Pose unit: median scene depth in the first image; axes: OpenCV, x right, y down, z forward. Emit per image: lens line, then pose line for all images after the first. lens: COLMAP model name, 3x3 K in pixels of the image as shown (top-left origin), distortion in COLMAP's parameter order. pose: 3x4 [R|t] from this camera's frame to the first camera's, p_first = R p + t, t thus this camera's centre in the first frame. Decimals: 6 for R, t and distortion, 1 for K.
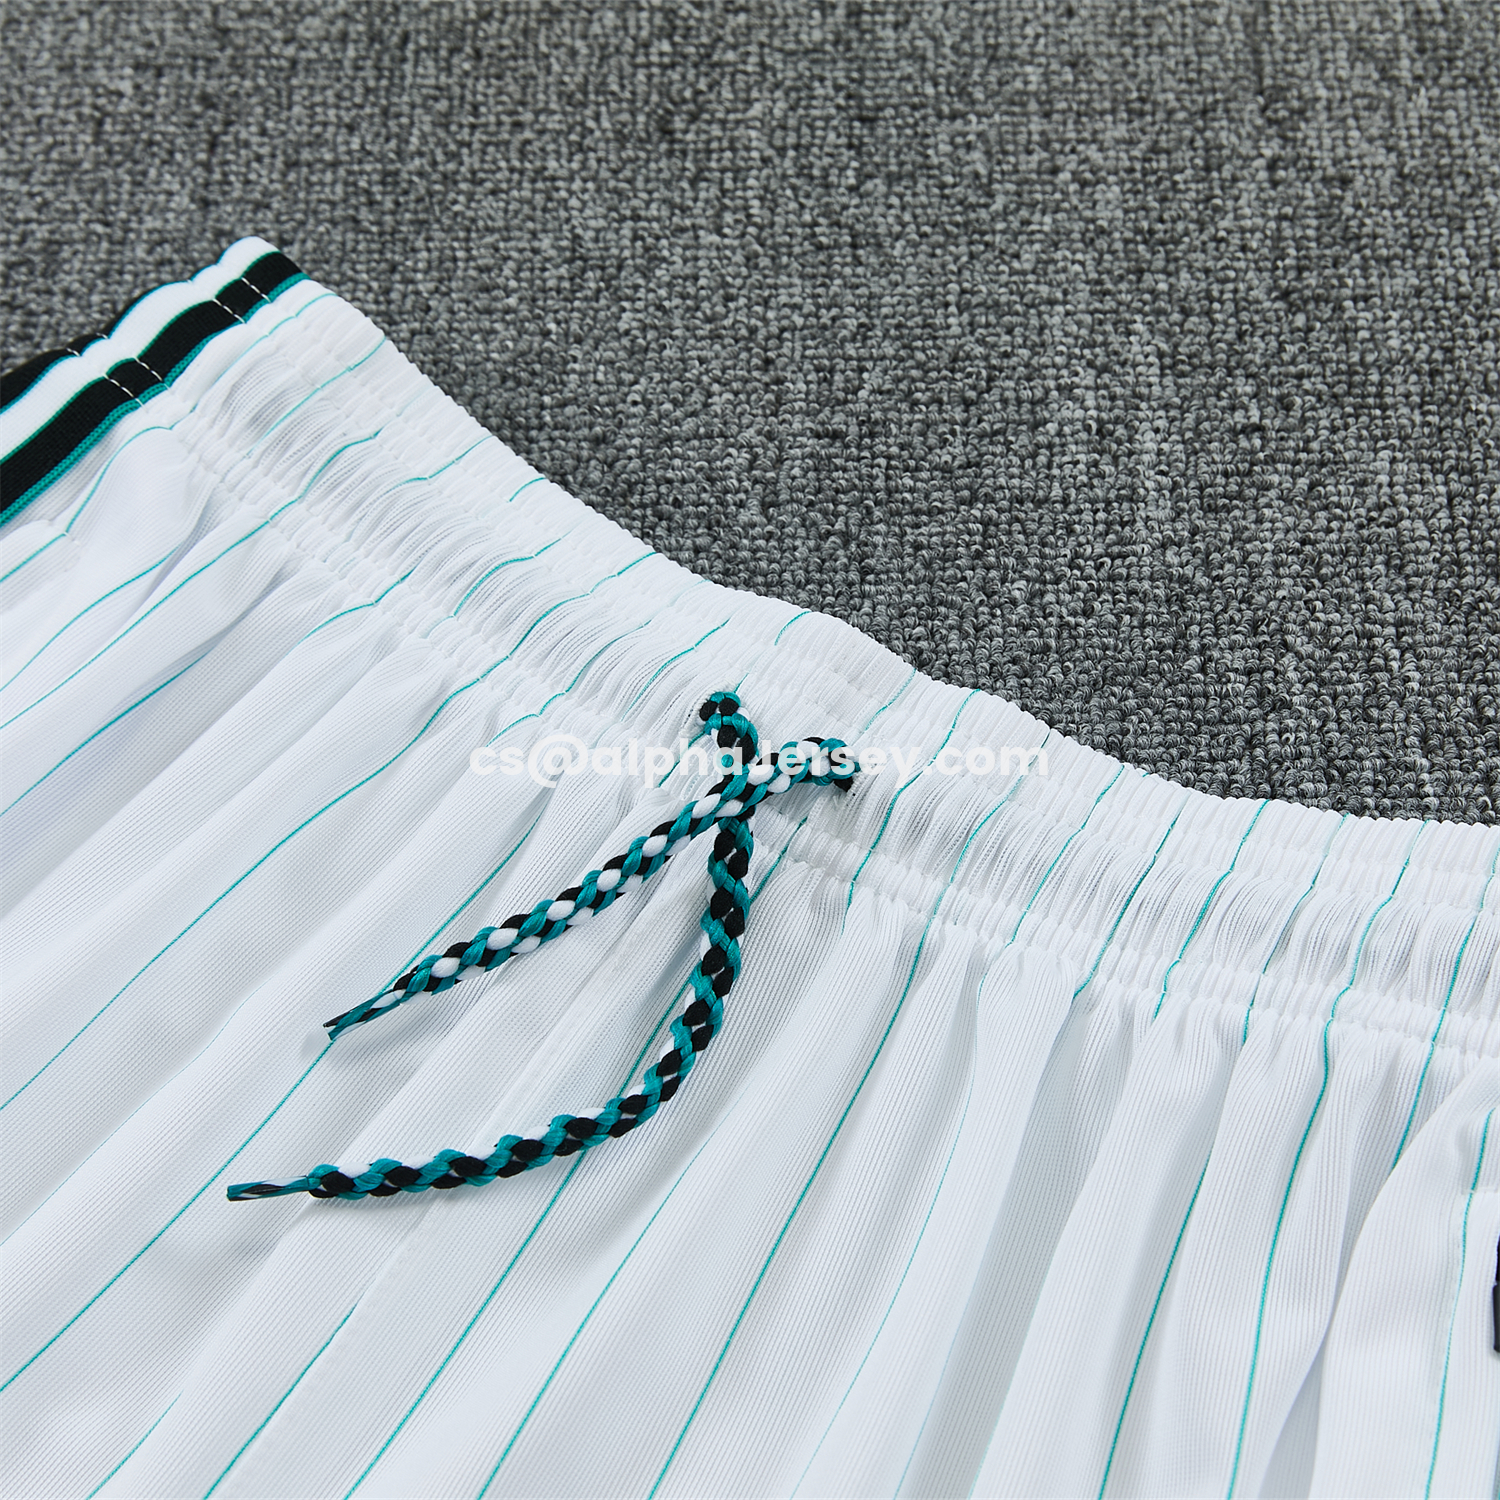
lens RADIAL K [[3637.0, 0, 811.6], [0, 3637.0, 749.3], [0, 0, 1]] dist [0.032539, 0.547362]
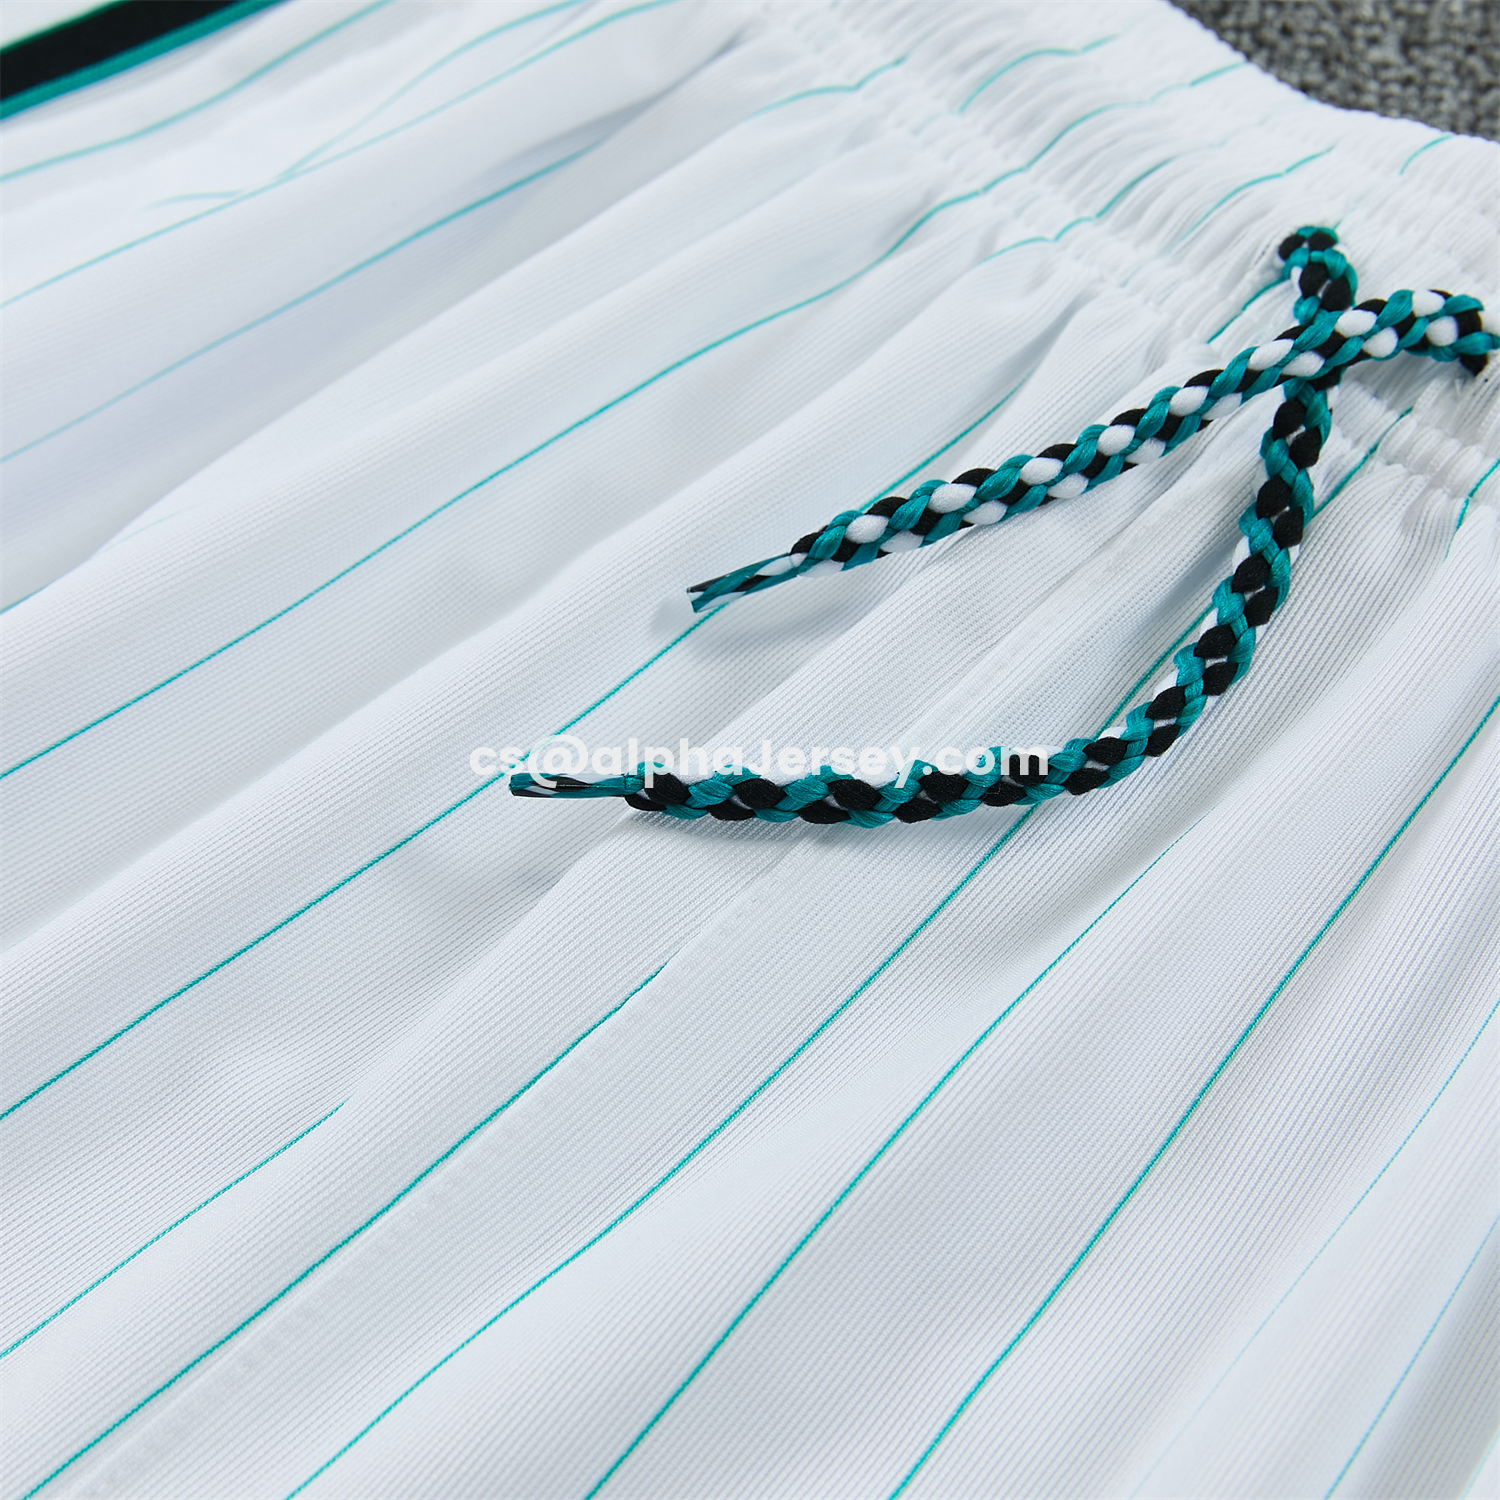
lens RADIAL K [[3637.0, 0, 811.6], [0, 3637.0, 749.3], [0, 0, 1]] dist [0.032539, 0.547362]
pose [[0.979012, 0.134494, -0.153127, 0.001709], [-0.136488, 0.990638, -0.002539, 0.103999], [0.151352, 0.023385, 0.988203, 0.304967]]
